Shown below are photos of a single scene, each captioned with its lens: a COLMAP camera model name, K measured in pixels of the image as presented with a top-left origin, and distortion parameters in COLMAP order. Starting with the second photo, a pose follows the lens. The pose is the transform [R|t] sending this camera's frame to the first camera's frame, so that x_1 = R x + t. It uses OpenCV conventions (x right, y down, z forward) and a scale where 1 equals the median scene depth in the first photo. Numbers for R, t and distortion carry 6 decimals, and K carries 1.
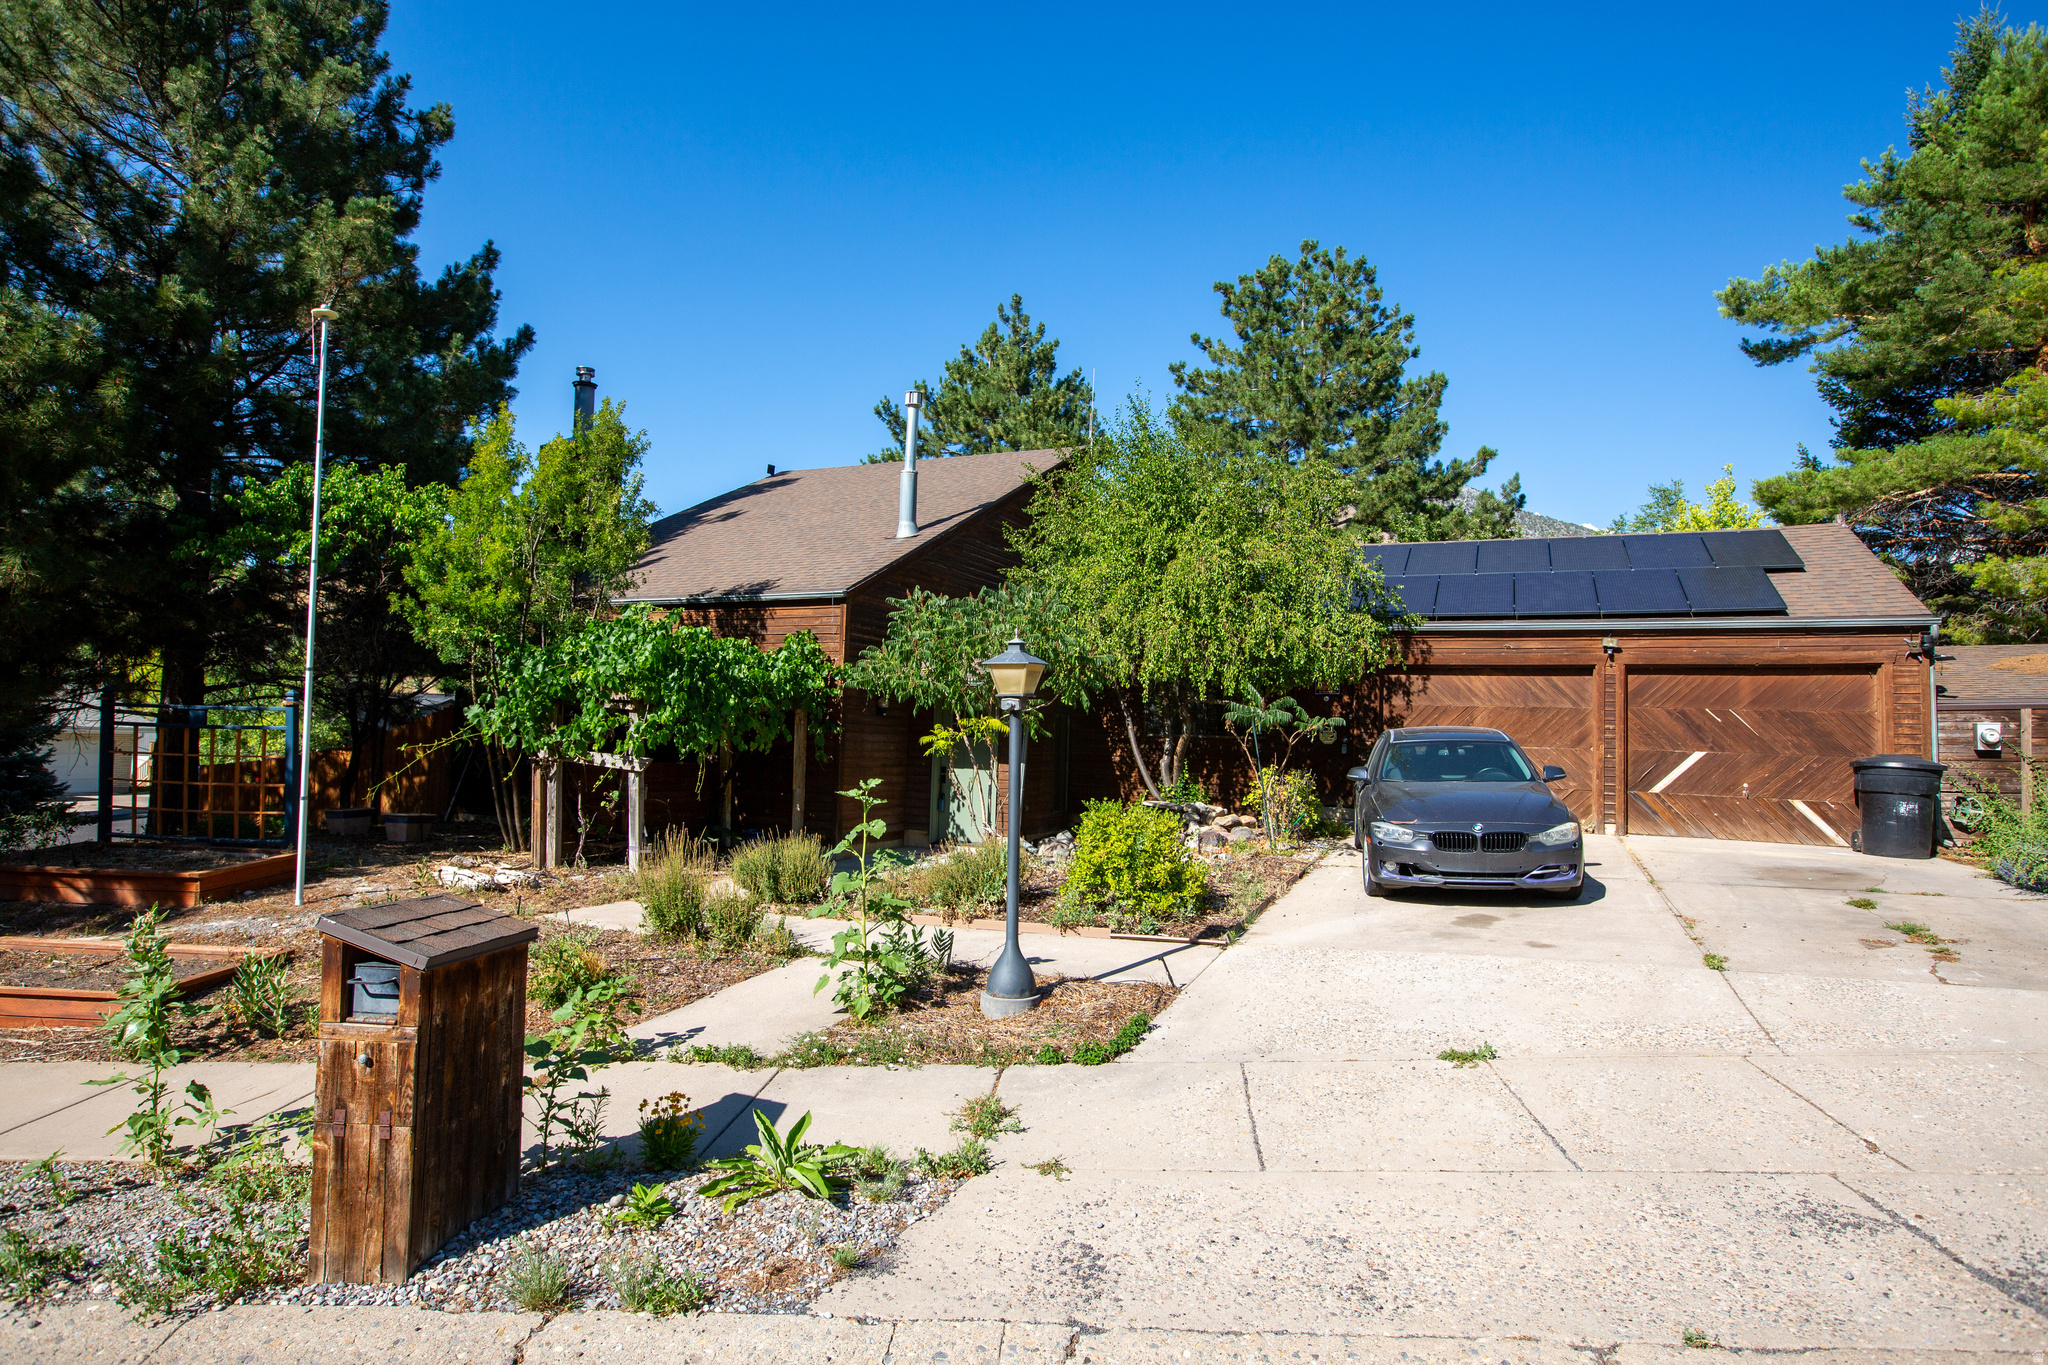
lens RADIAL K [[1084.9, 0, 1012.7], [0, 1084.9, 676.8], [0, 0, 1]] dist [-0.056775, 0.038605]
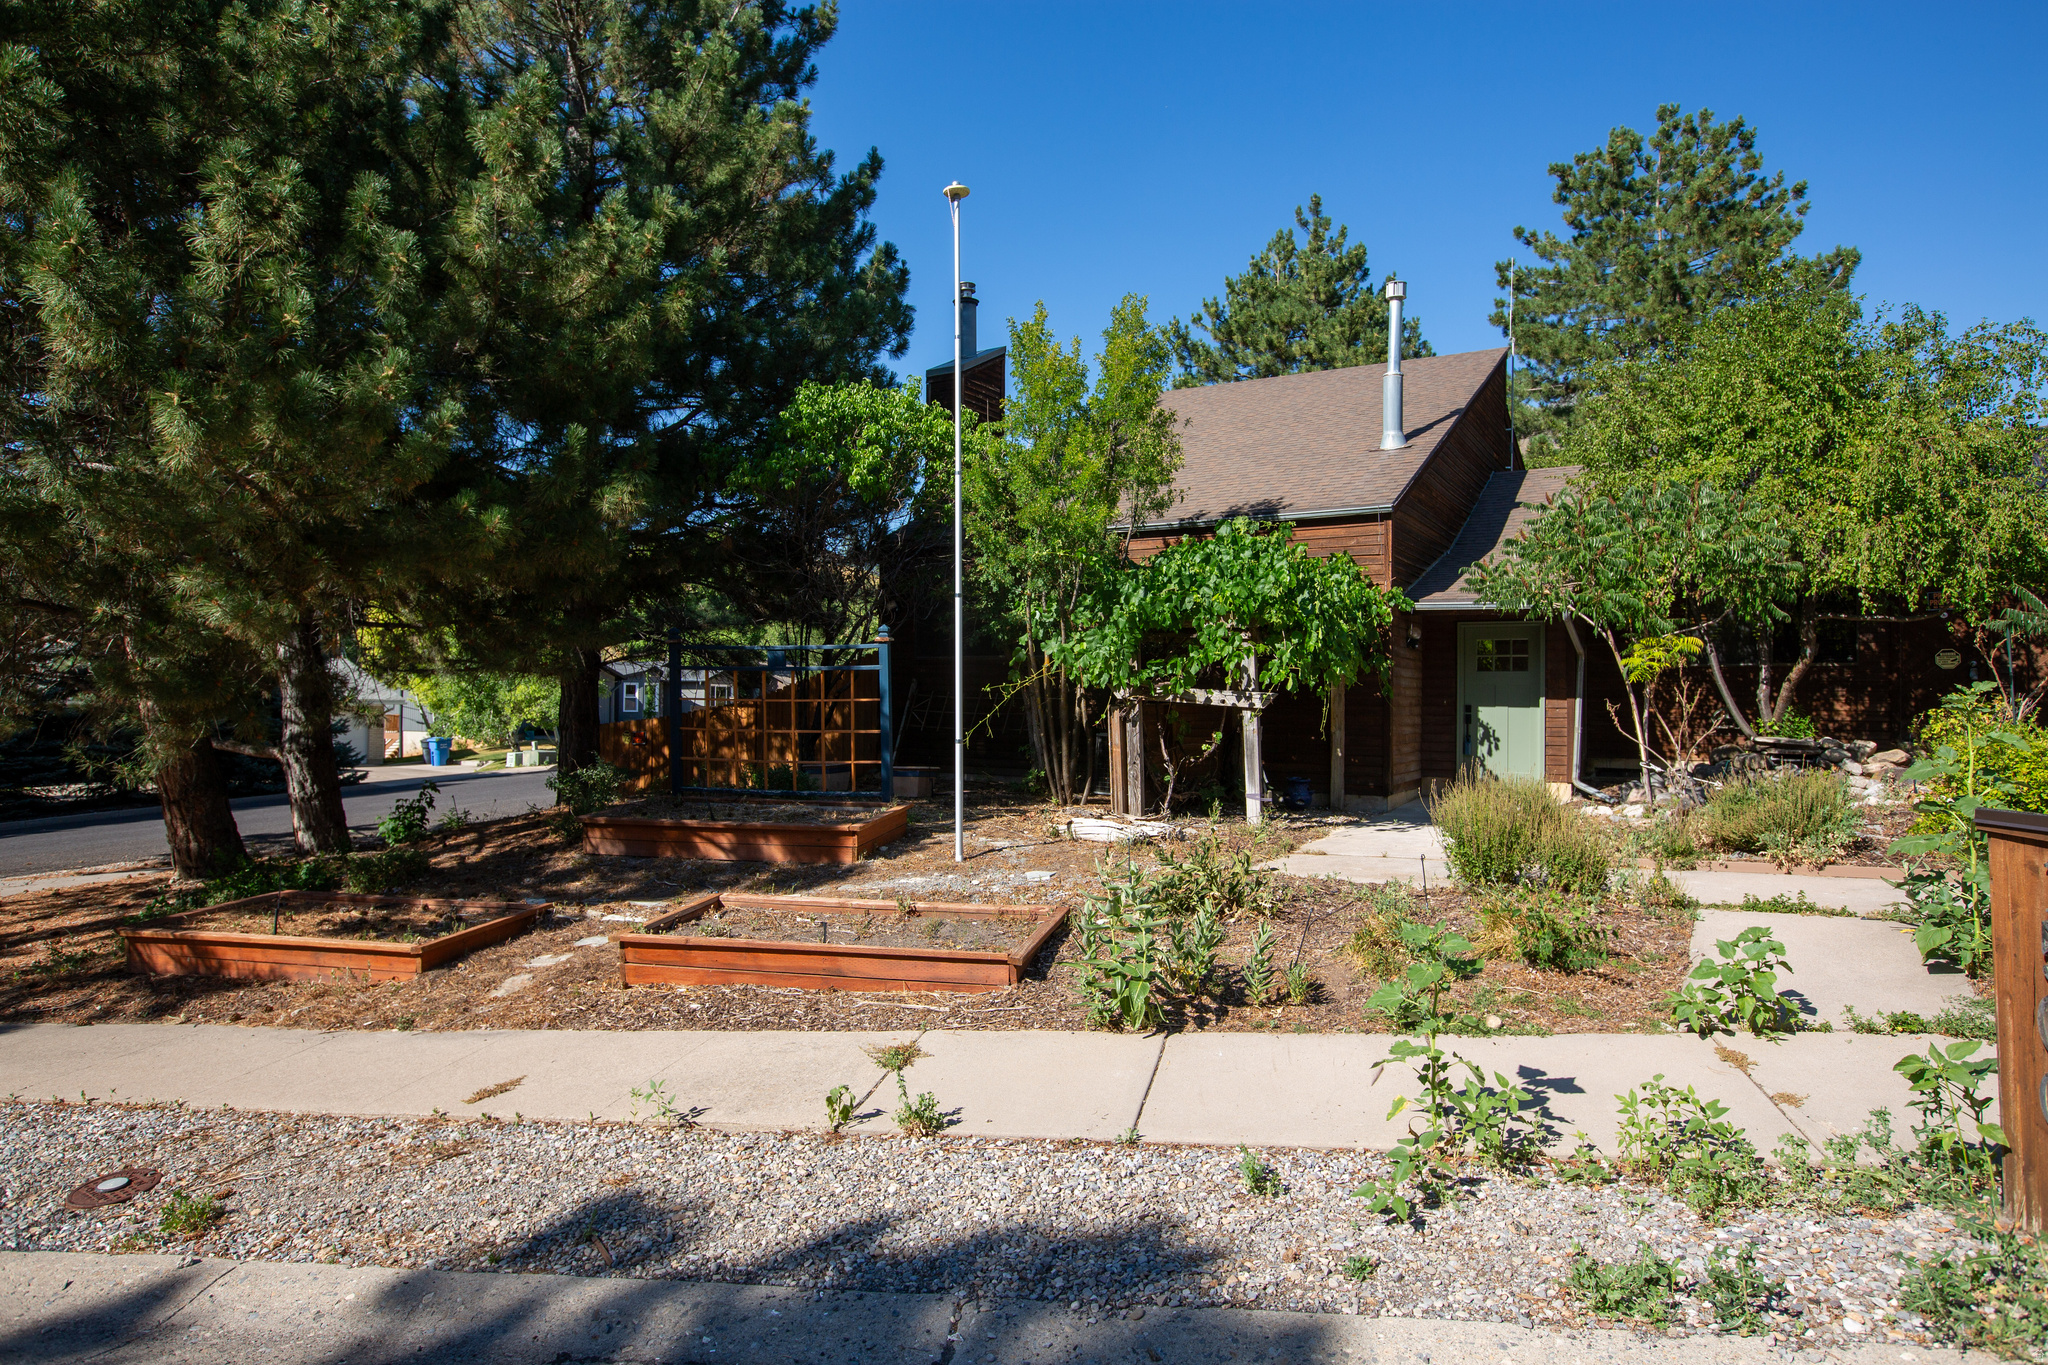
lens RADIAL K [[1148.8, 0, 1018.4], [0, 1148.8, 677.8], [0, 0, 1]] dist [-0.054466, 0.045840]
pose [[0.992399, -0.023067, -0.120879, -0.289096], [0.027331, 0.999057, 0.033729, 0.017439], [0.119987, -0.036777, 0.992094, 0.035184]]
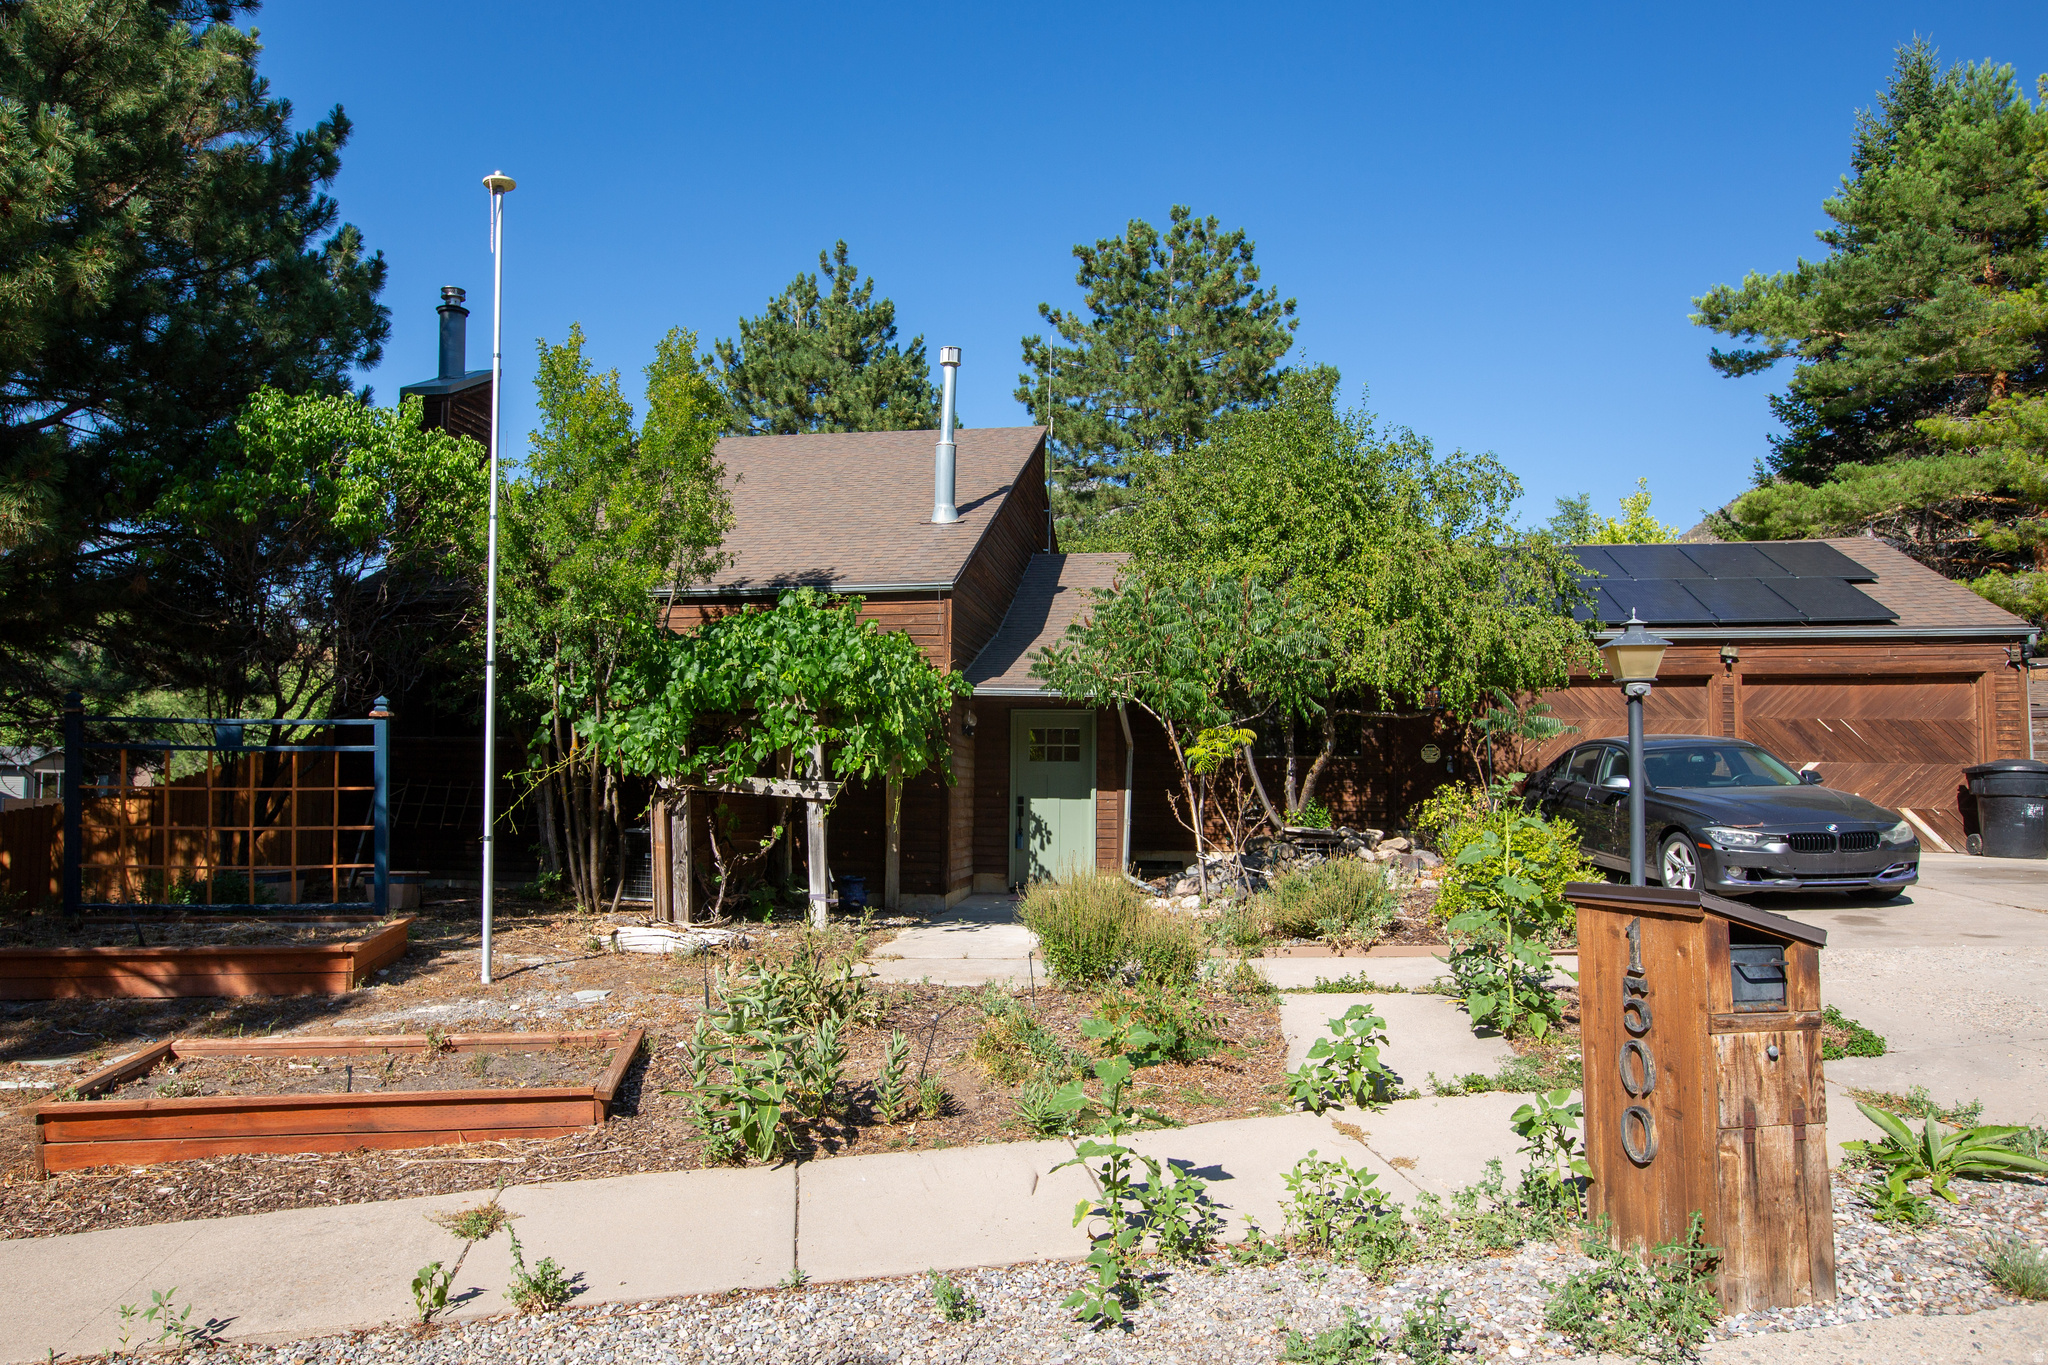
lens RADIAL K [[1304.1, 0, 957.3], [0, 1304.1, 726.5], [0, 0, 1]] dist [-0.058287, 0.057169]
pose [[0.969423, -0.007400, 0.245282, -0.329777], [0.005388, 0.999946, 0.008871, 0.017517], [-0.245335, -0.007278, 0.969411, 0.031646]]
